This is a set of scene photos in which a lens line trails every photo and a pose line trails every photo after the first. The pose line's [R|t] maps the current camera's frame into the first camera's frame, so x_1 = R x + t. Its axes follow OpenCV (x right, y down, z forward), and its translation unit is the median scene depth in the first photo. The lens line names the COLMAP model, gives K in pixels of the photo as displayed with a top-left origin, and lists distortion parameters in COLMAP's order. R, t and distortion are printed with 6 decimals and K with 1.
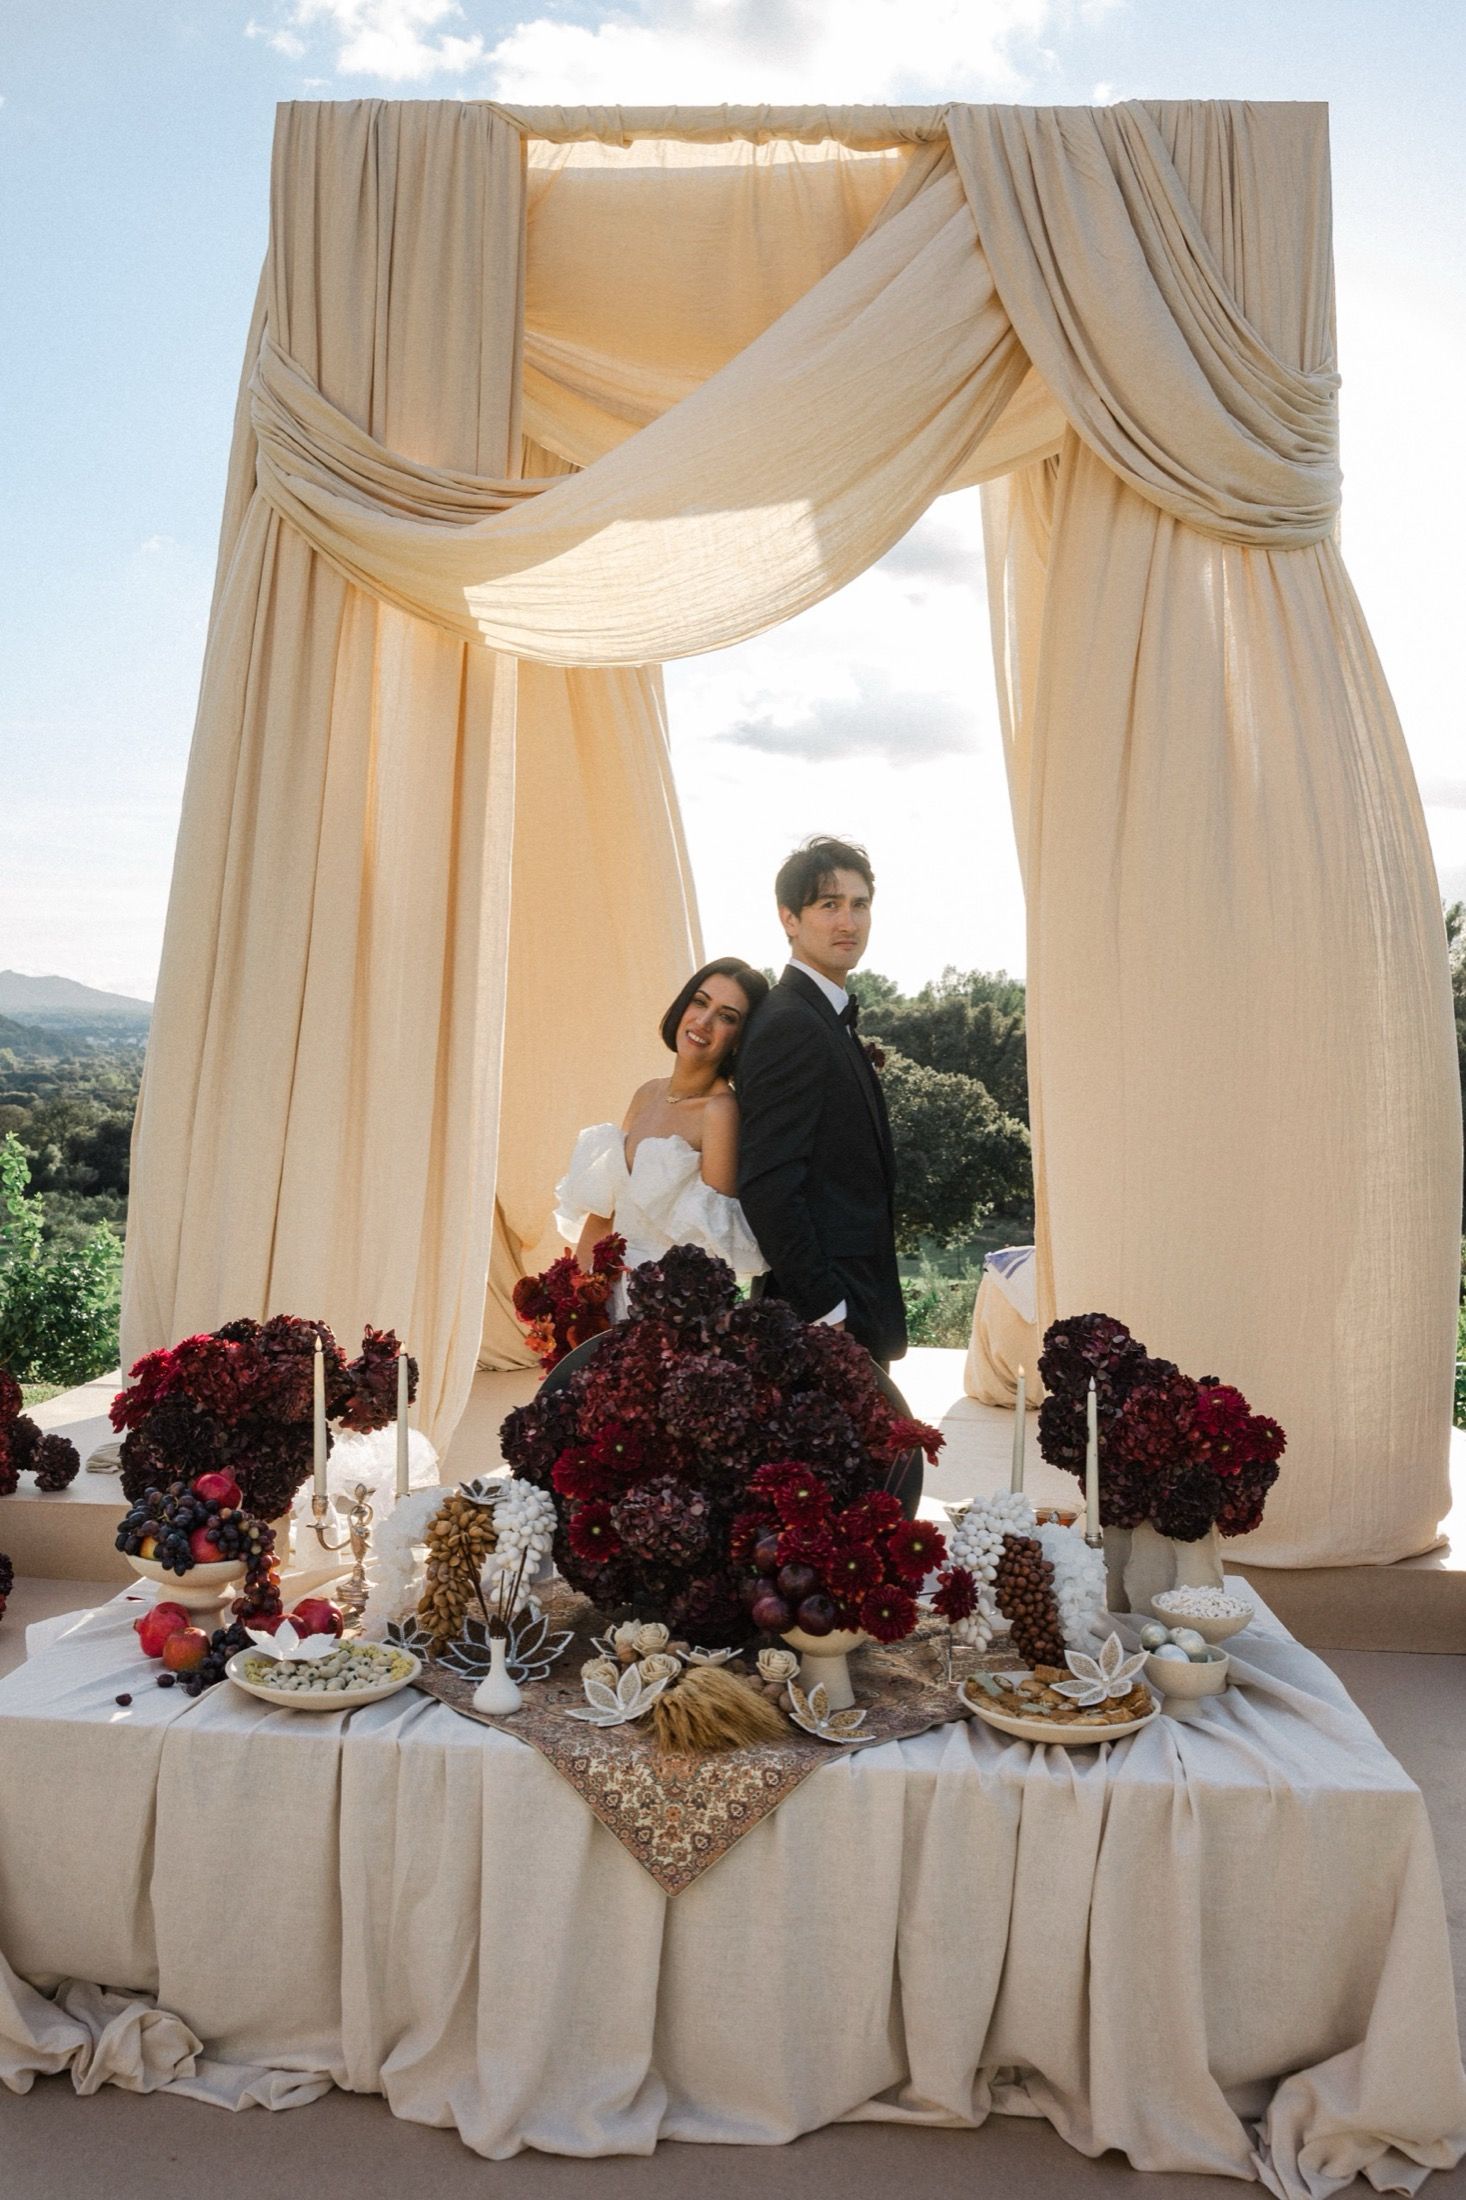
lens RADIAL K [[1736.7, 0, 729.3], [0, 1736.7, 1030.8], [0, 0, 1]] dist [-0.007893, 0.009481]
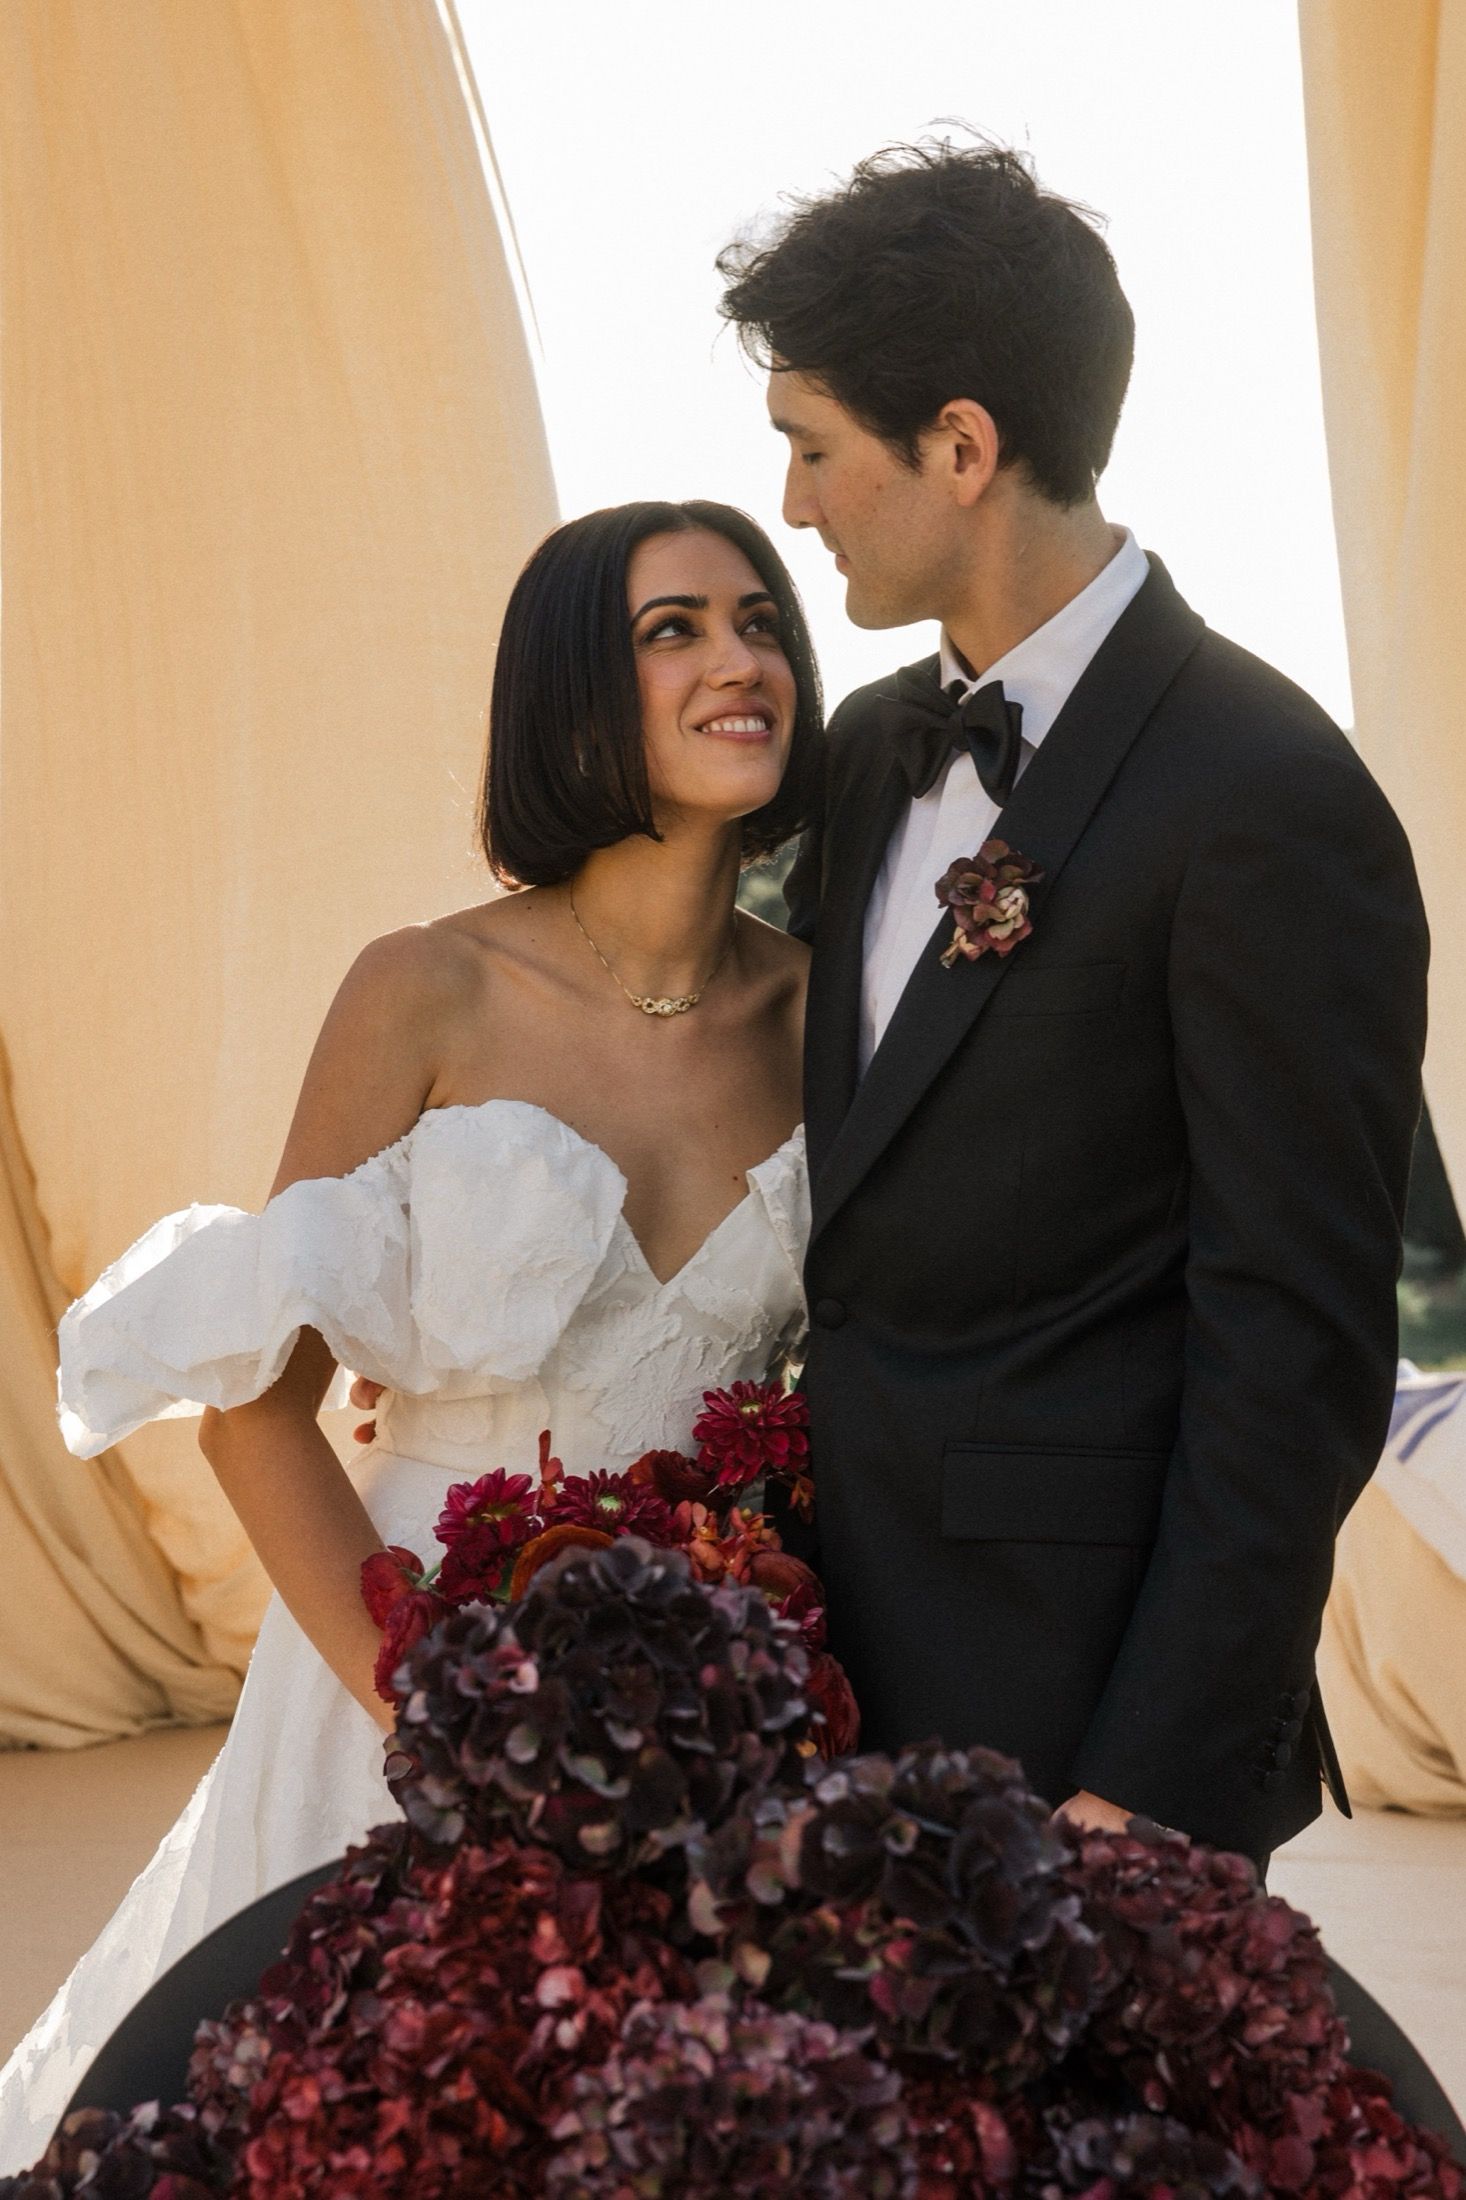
lens RADIAL K [[3978.1, 0, 689.7], [0, 3978.1, 1100.6], [0, 0, 1]] dist [0.262990, 0.001424]
pose [[0.999341, -0.029987, 0.020432, -0.026644], [0.028662, 0.997646, 0.062302, 0.020581], [-0.022252, -0.061676, 0.997848, 0.442063]]
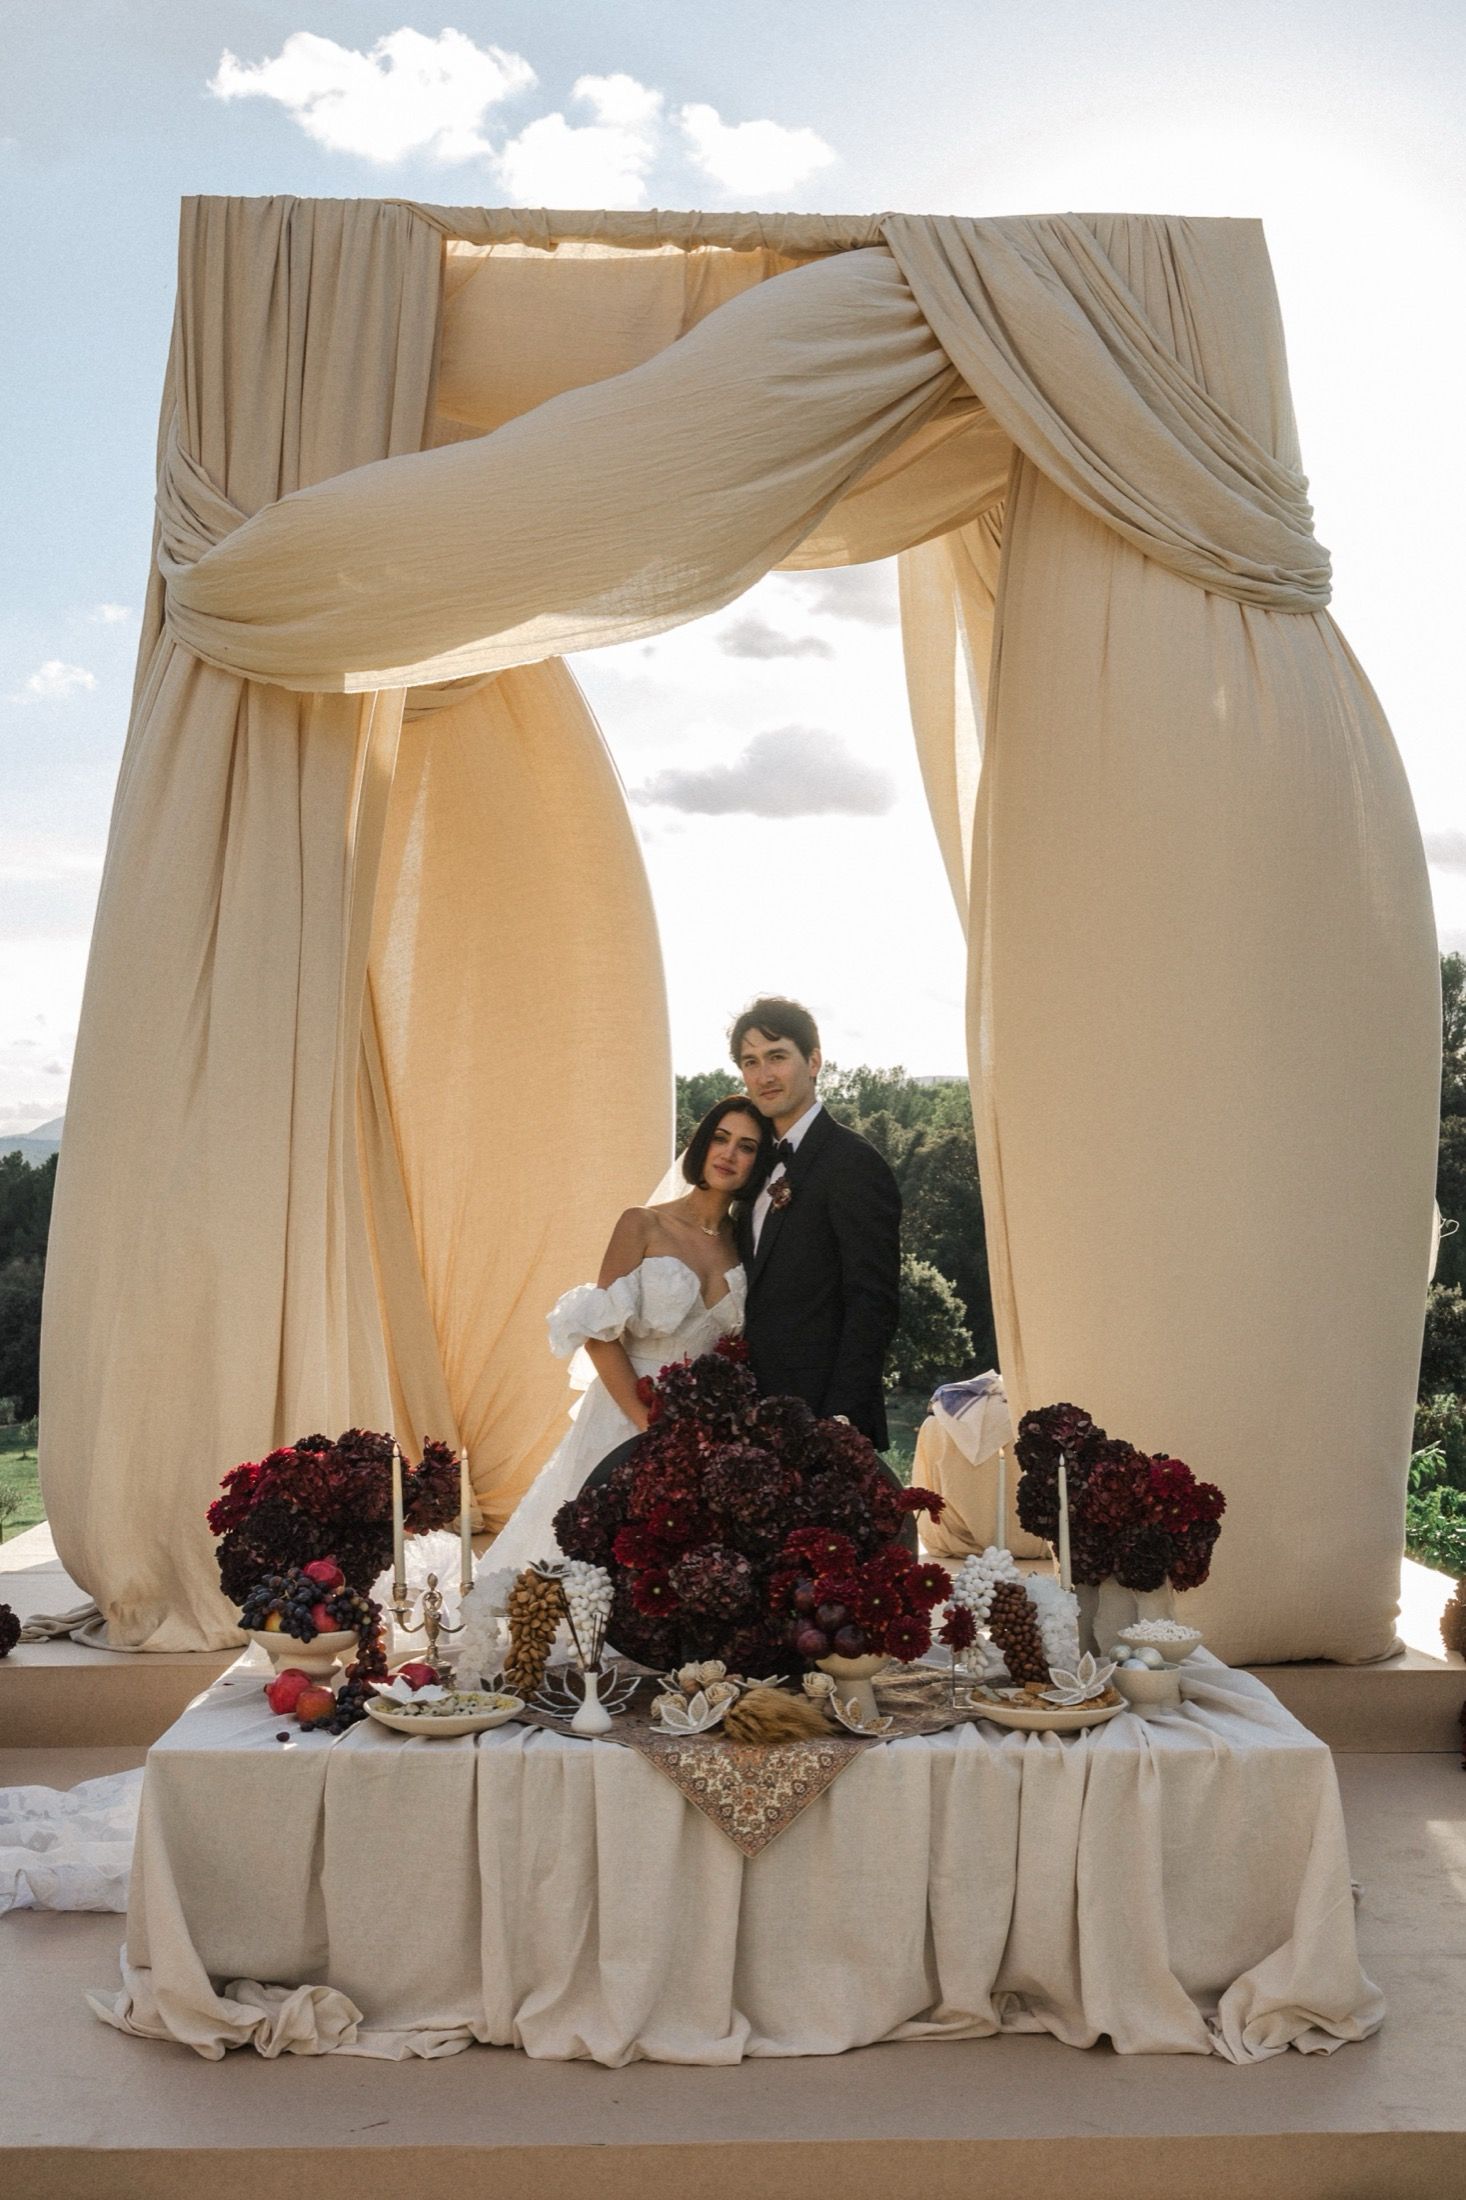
lens RADIAL K [[2165.1, 0, 733.0], [0, 2165.1, 1100.0], [0, 0, 1]] dist [0.016672, -0.005858]
pose [[0.997005, -0.023975, 0.073525, -0.126244], [0.025818, 0.999373, -0.024219, -0.011569], [-0.072898, 0.026045, 0.996999, -0.497590]]
